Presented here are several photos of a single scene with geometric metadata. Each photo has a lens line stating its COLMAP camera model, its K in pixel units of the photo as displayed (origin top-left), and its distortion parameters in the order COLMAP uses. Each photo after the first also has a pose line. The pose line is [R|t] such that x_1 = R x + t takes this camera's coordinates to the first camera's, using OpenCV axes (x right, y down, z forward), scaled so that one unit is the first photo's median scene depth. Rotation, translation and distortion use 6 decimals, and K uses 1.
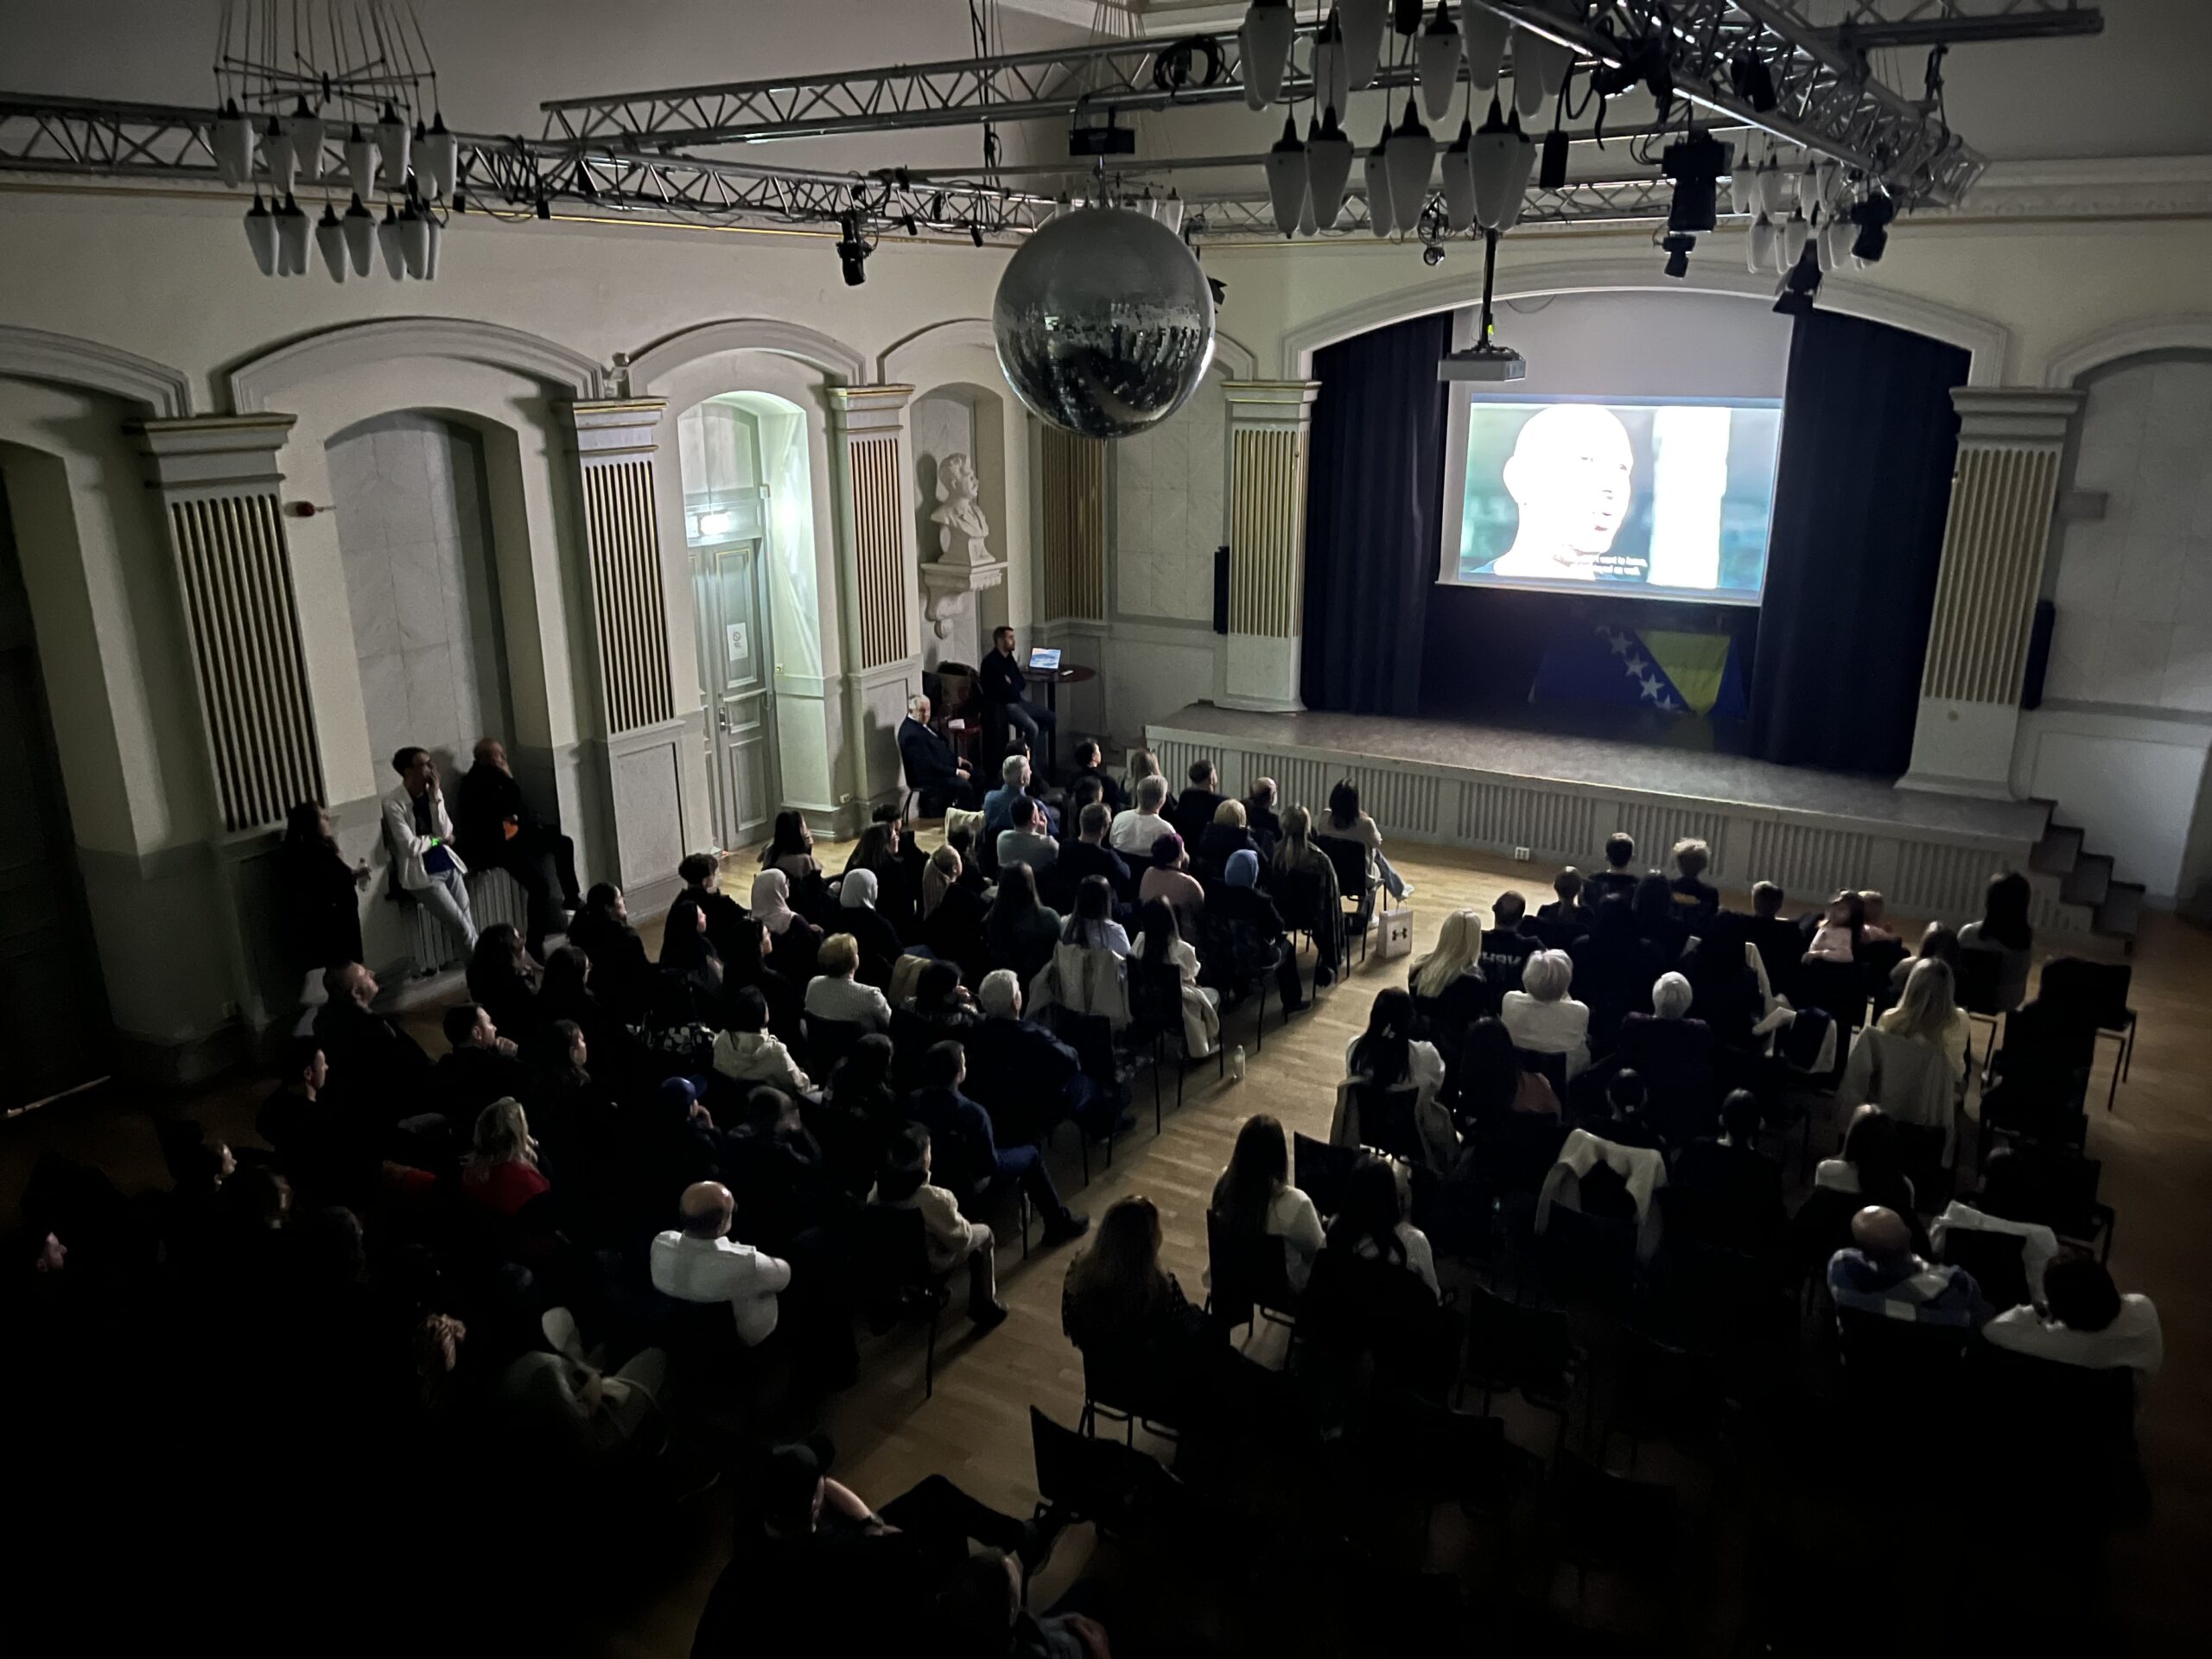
lens RADIAL K [[1692.1, 0, 1106.0], [0, 1692.1, 829.5], [0, 0, 1]] dist [0.033461, -0.052242]
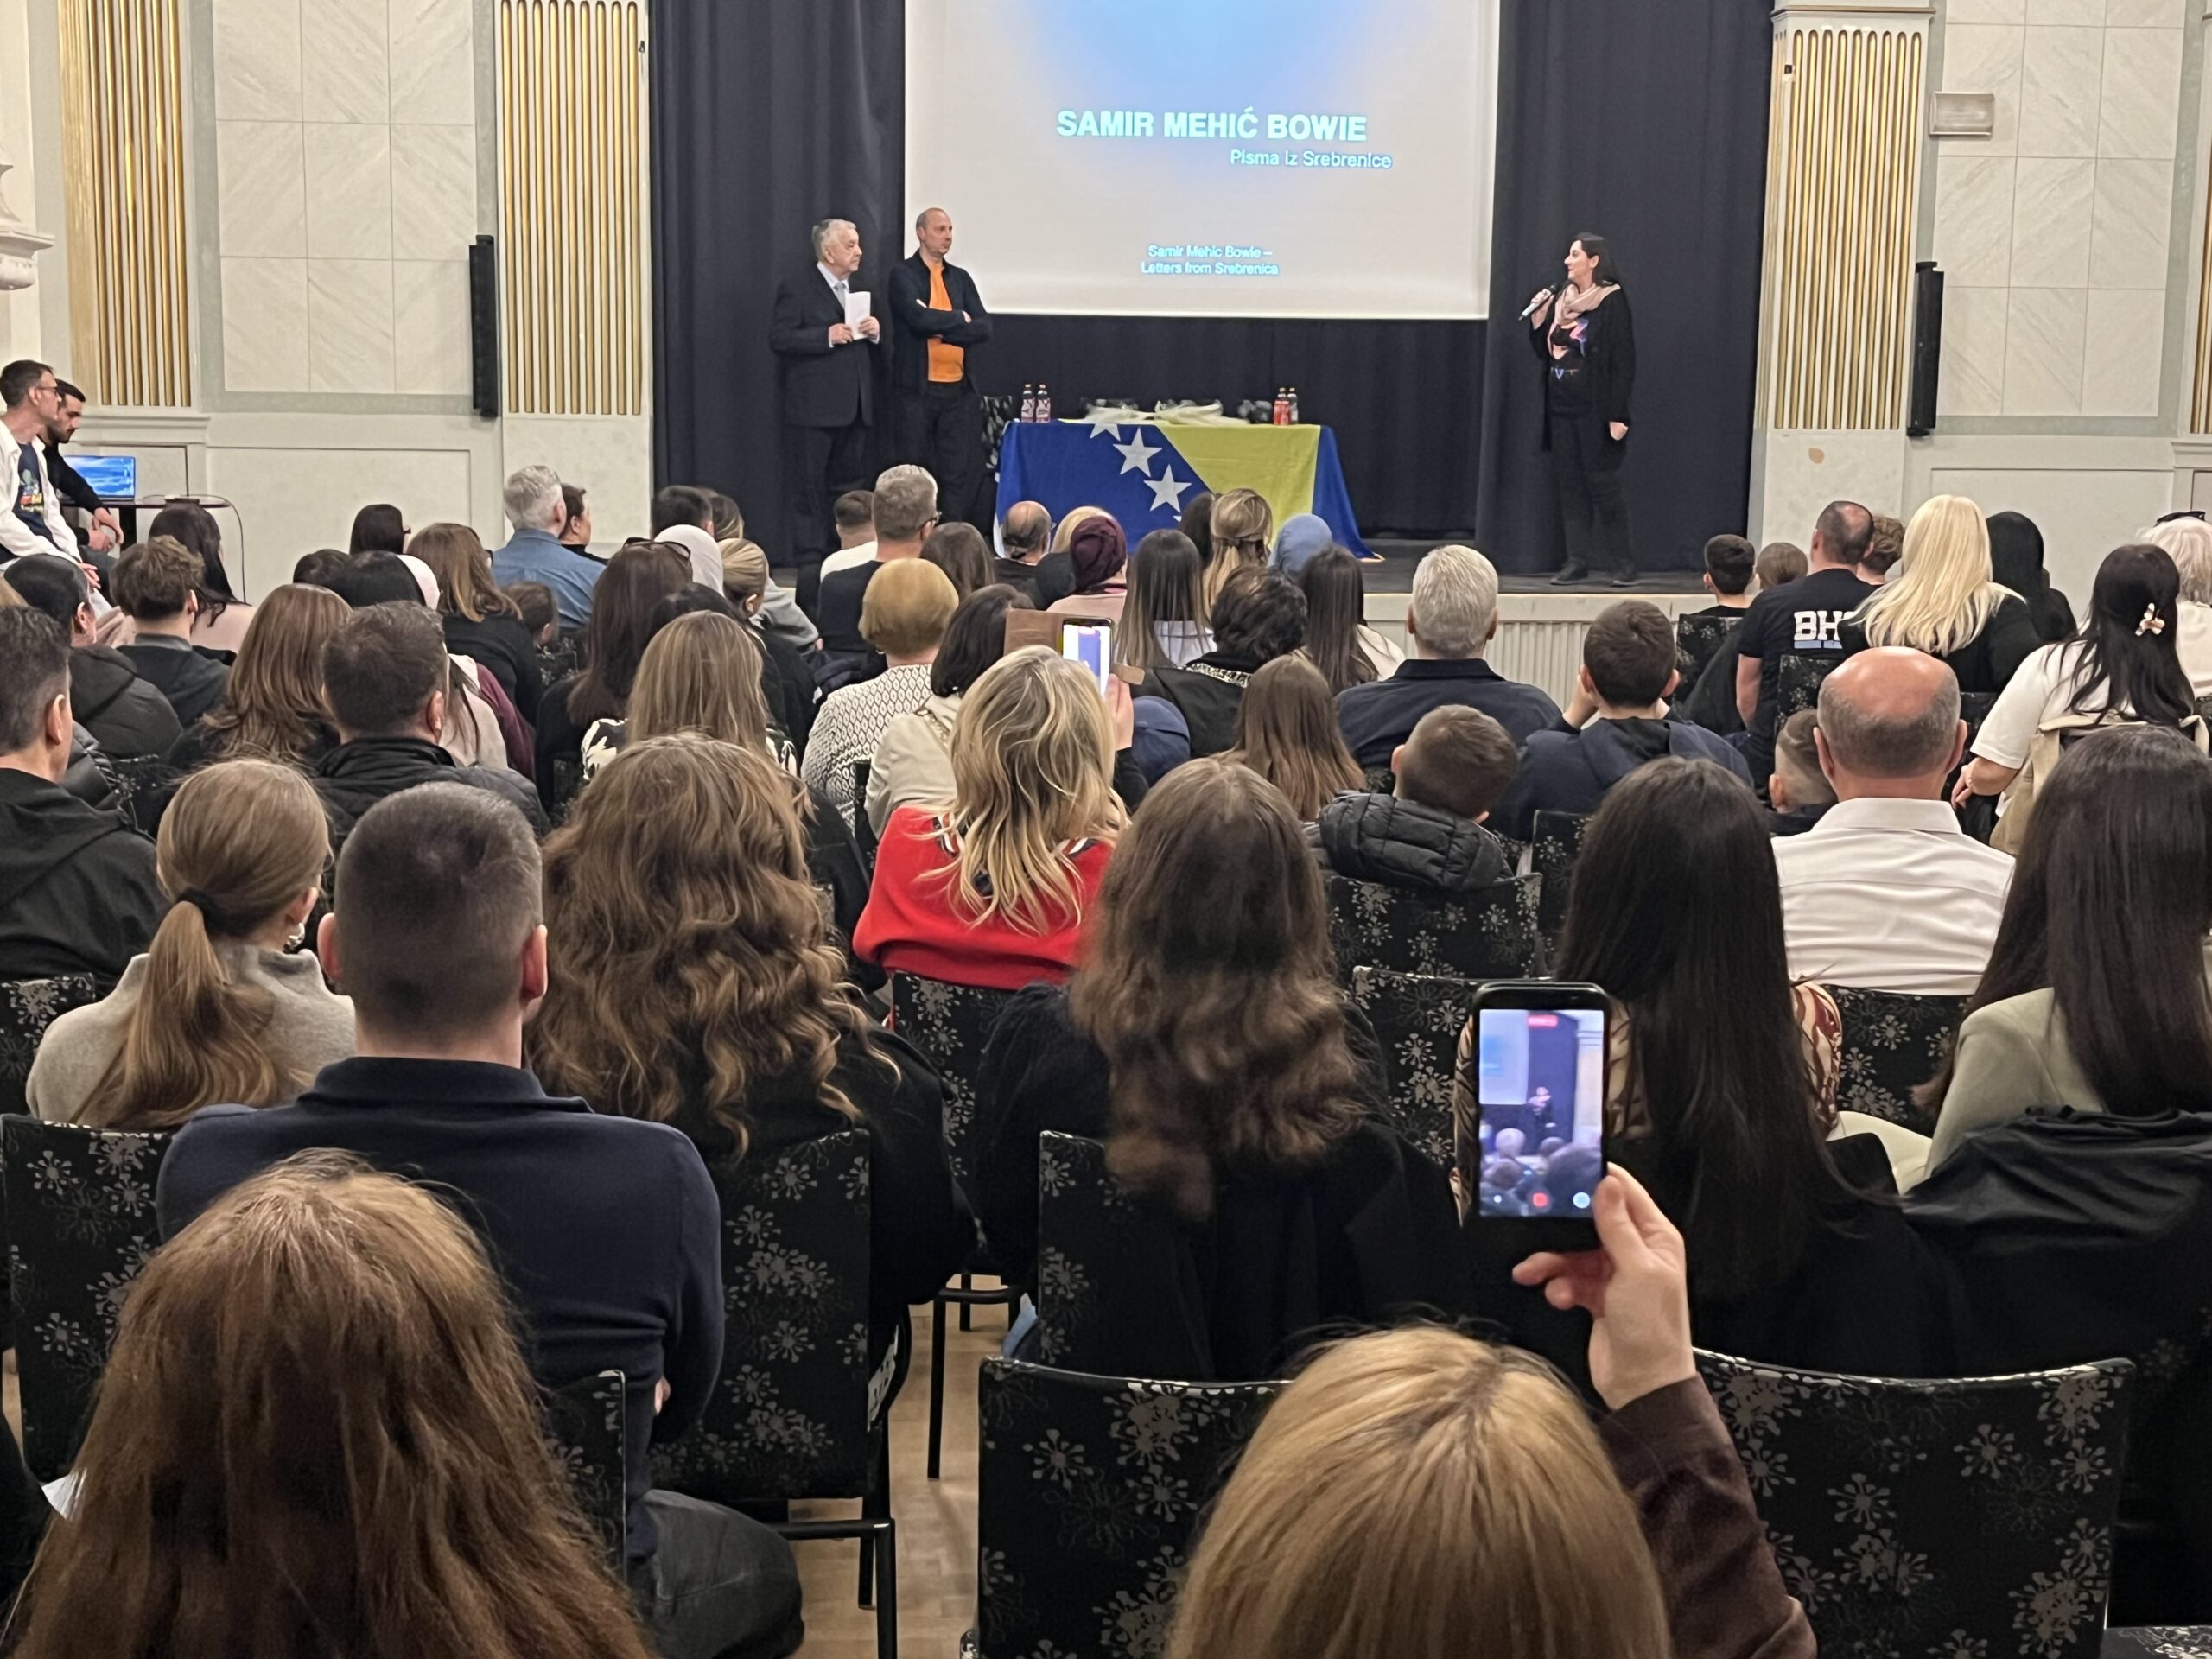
lens RADIAL K [[2945.3, 0, 1106.0], [0, 2945.3, 829.5], [0, 0, 1]] dist [0.129467, -0.421840]
pose [[0.813933, -0.074086, 0.576215, -0.302598], [0.146286, 0.986013, -0.079861, 0.101002], [-0.562239, 0.149294, 0.813387, 0.240138]]
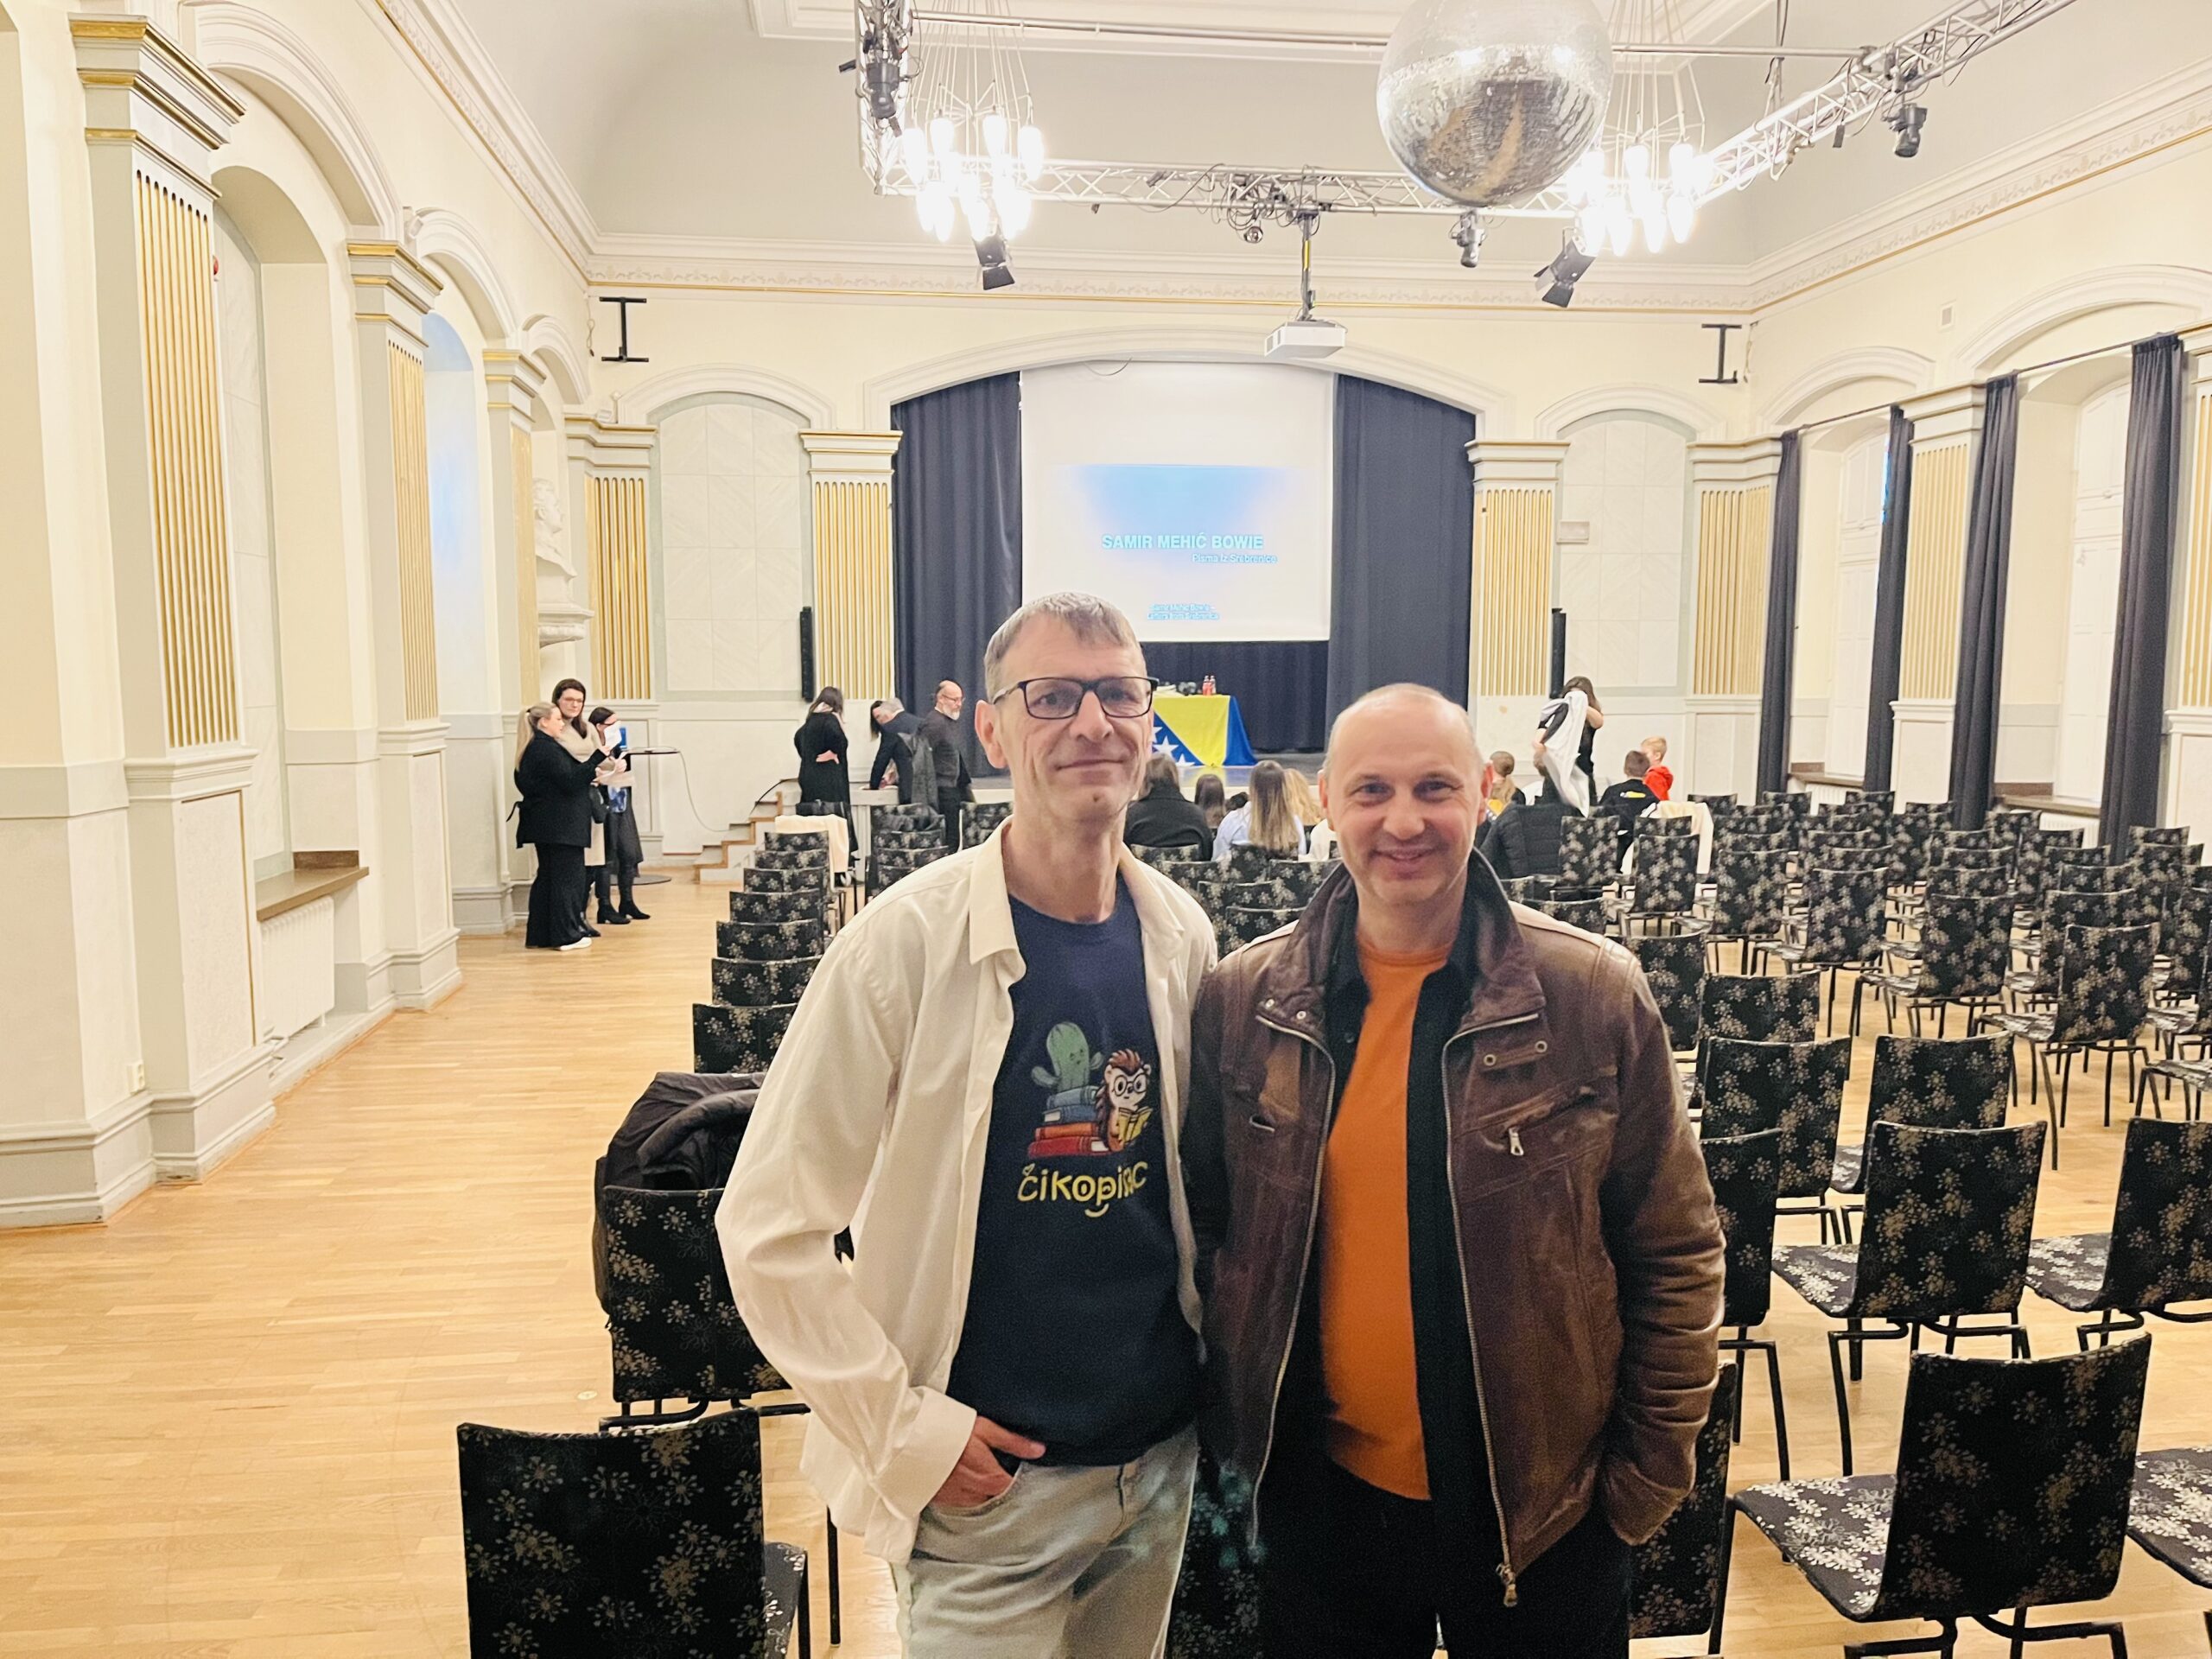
lens RADIAL K [[1679.0, 0, 1082.9], [0, 1679.0, 827.8], [0, 0, 1]] dist [0.057360, -0.098417]
pose [[0.783912, -0.062012, 0.617767, -0.401803], [0.172416, 0.977607, -0.120653, 0.091443], [-0.596451, 0.201094, 0.777050, 0.234860]]
